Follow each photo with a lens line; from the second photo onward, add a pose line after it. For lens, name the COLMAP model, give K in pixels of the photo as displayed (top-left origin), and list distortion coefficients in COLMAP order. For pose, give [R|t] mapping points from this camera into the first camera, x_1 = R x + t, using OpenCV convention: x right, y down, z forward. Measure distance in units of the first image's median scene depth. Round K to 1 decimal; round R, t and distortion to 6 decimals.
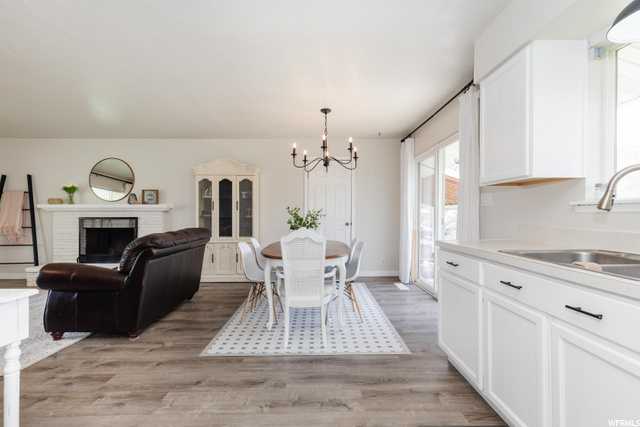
lens RADIAL K [[291.6, 0, 322.8], [0, 291.6, 213.2], [0, 0, 1]] dist [0.007750, -0.001355]
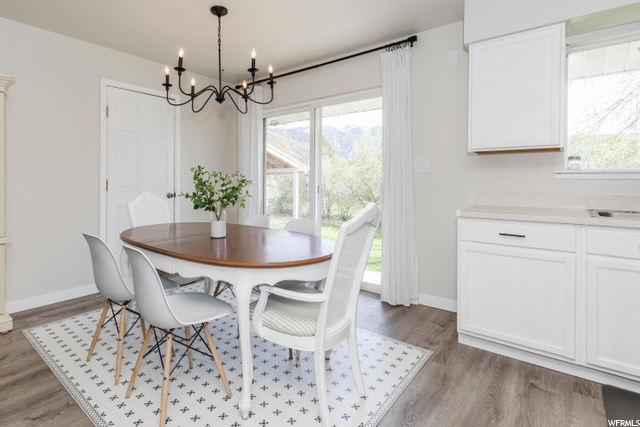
lens RADIAL K [[327.4, 0, 286.1], [0, 327.4, 182.4], [0, 0, 1]] dist [0.005759, 0.000074]
pose [[0.673150, -0.001665, 0.739504, -0.831387], [-0.001444, 0.999993, 0.003565, 0.006615], [-0.739505, -0.003467, 0.673143, 0.878974]]
